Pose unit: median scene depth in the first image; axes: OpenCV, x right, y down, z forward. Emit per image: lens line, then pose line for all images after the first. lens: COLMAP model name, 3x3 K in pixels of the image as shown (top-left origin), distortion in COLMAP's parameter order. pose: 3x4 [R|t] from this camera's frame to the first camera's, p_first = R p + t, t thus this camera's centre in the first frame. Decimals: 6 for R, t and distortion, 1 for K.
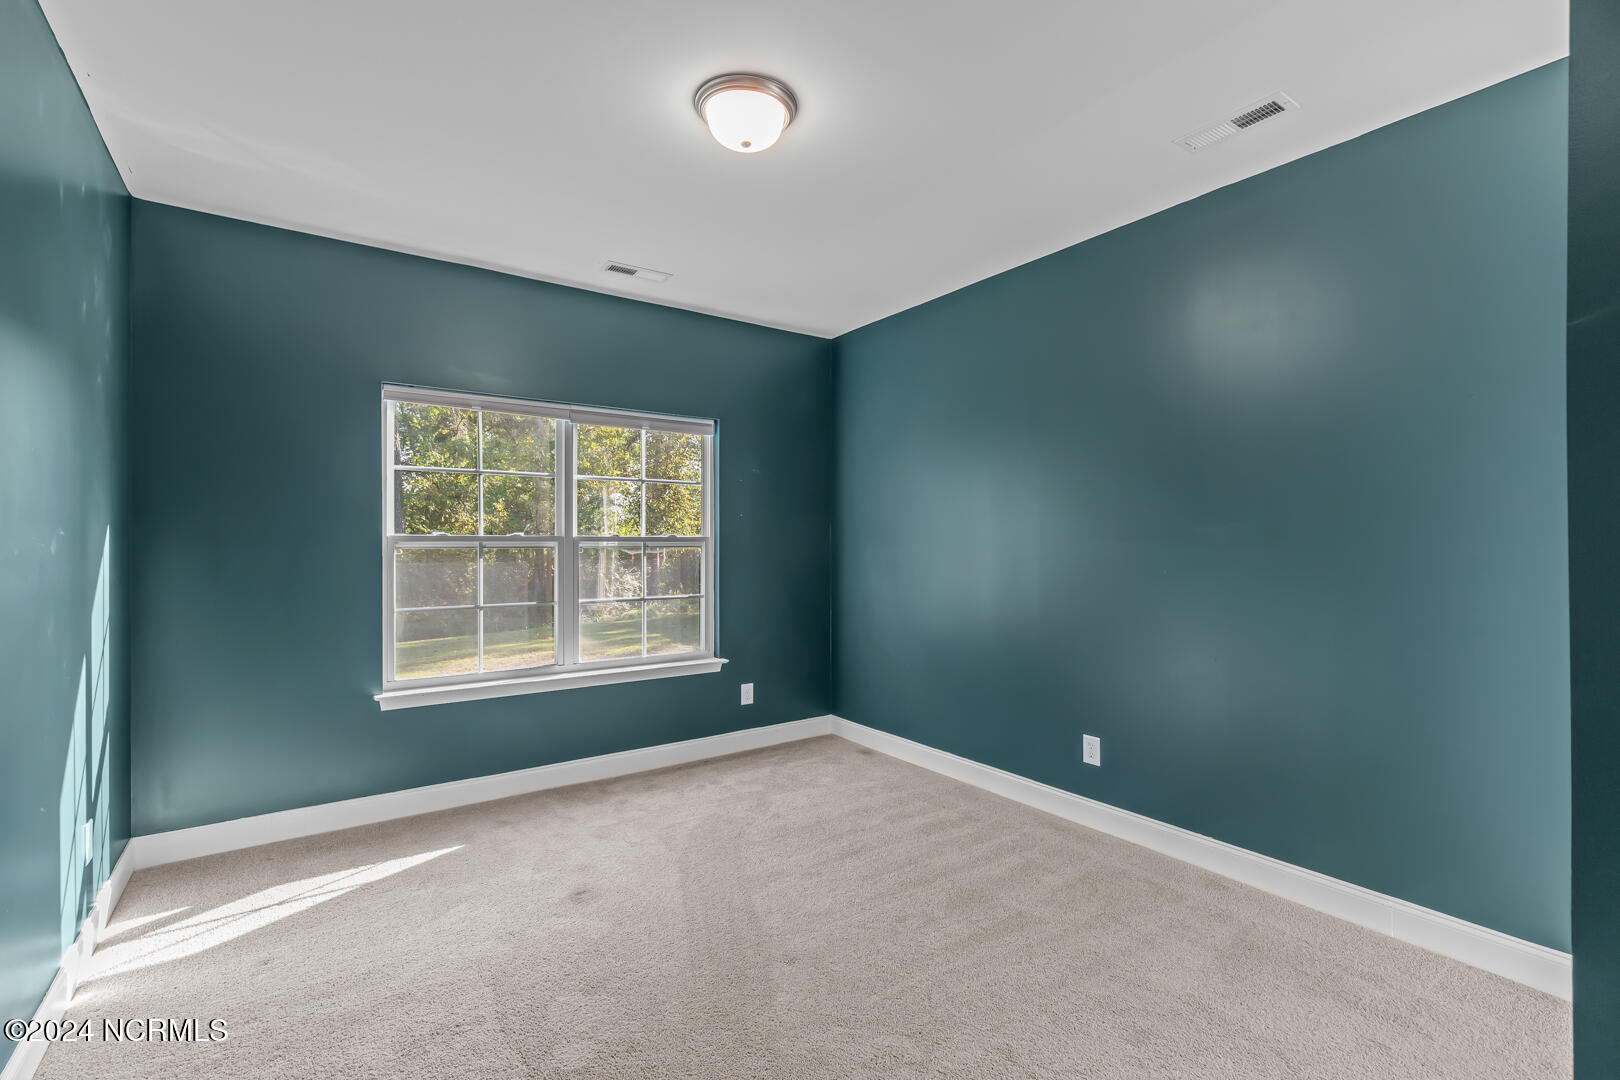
lens RADIAL K [[768.1, 0, 812.6], [0, 768.1, 549.7], [0, 0, 1]] dist [0.011065, -0.000531]
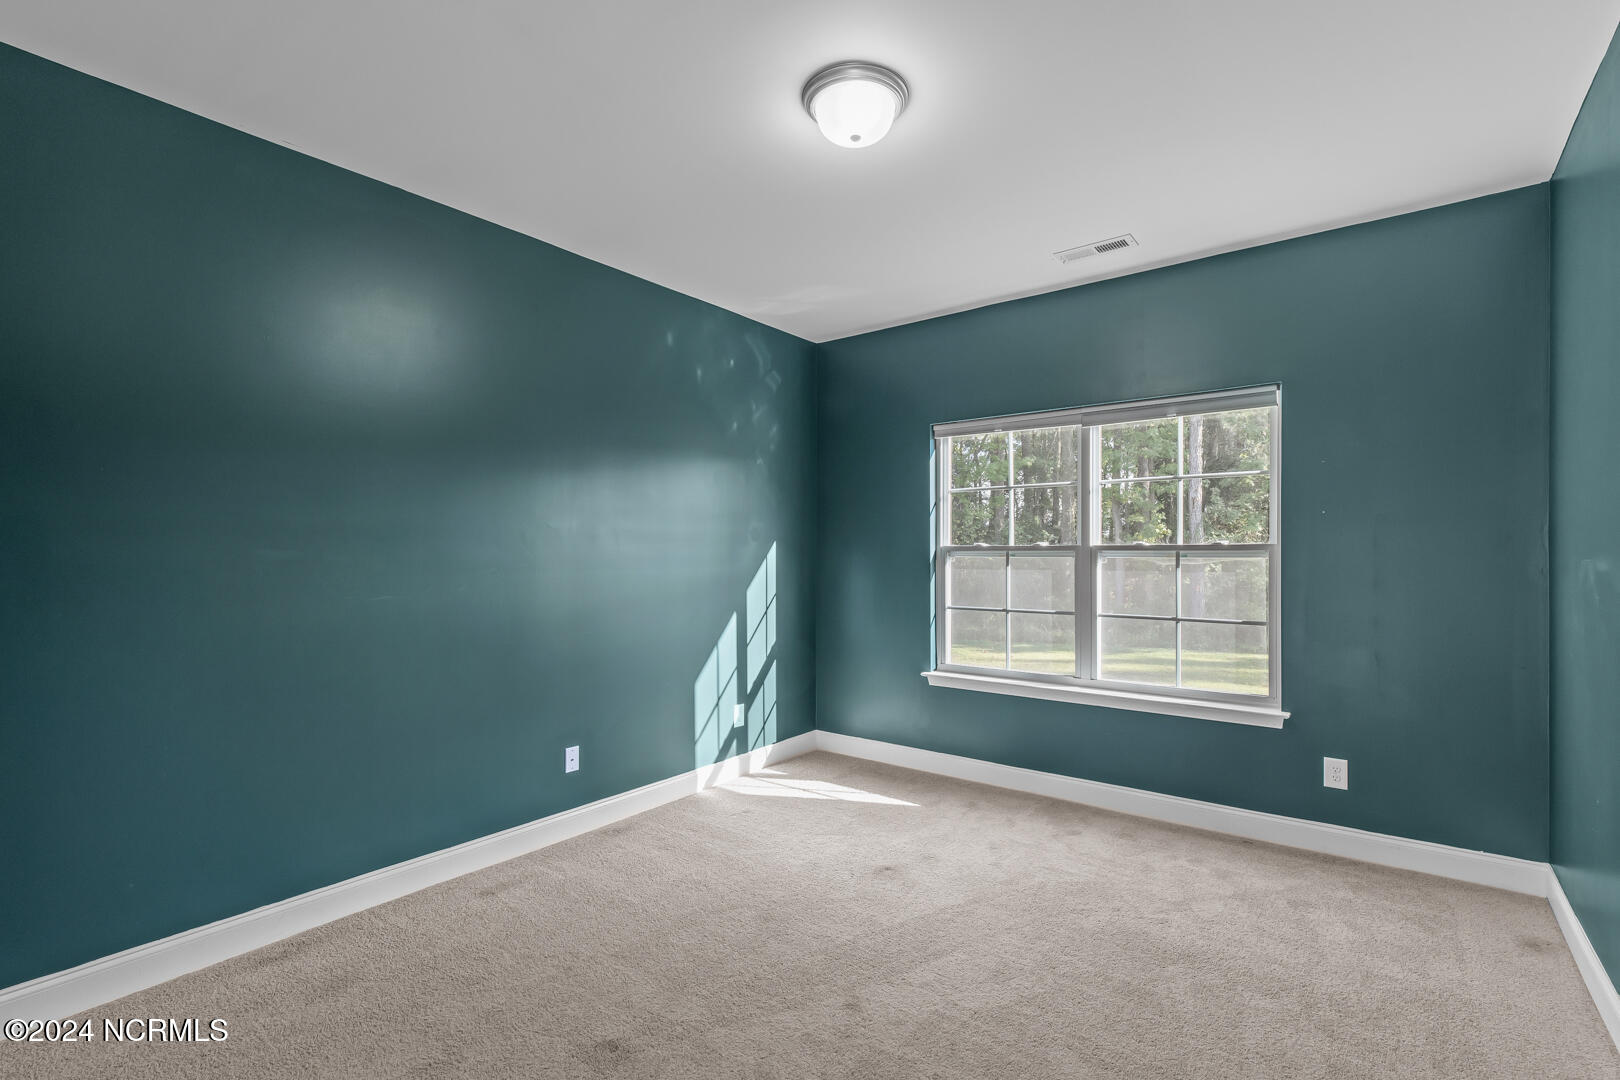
lens RADIAL K [[759.0, 0, 847.4], [0, 759.0, 557.3], [0, 0, 1]] dist [0.001850, 0.000007]
pose [[0.264580, 0.006571, -0.964341, 0.613336], [-0.007378, 0.999961, 0.004789, -0.005469], [0.964336, 0.005848, 0.264618, 0.547644]]
